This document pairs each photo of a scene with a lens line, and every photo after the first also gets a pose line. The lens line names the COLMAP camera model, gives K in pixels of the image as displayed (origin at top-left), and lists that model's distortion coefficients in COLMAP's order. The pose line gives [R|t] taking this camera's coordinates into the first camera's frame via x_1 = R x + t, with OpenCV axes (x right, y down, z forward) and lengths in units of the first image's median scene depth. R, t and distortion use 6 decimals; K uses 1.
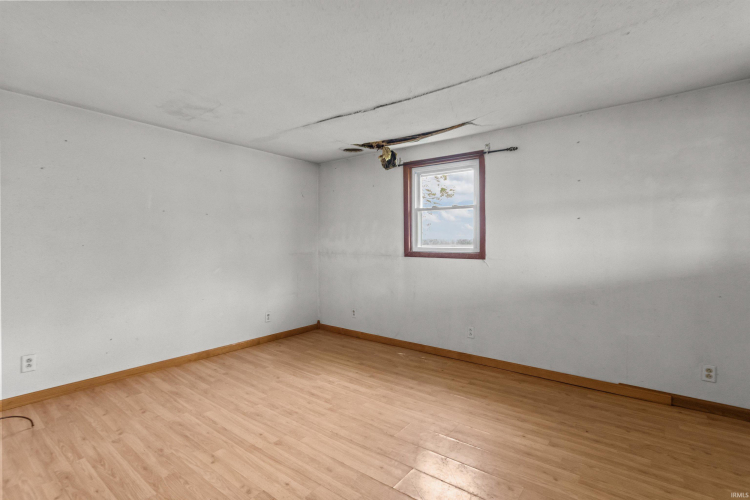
lens RADIAL K [[360.5, 0, 371.1], [0, 360.5, 249.7], [0, 0, 1]] dist [-0.016969, -0.000587]
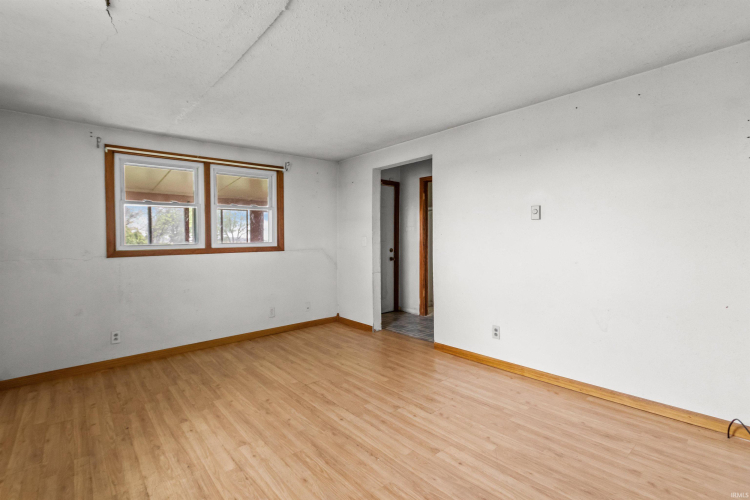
lens RADIAL K [[360.5, 0, 373.8], [0, 360.5, 247.6], [0, 0, 1]] dist [-0.016969, -0.000587]
pose [[-0.981884, 0.008999, 0.189270, -0.290356], [0.015348, 0.999367, 0.032105, -0.021100], [-0.188861, 0.034428, -0.981400, 1.969905]]
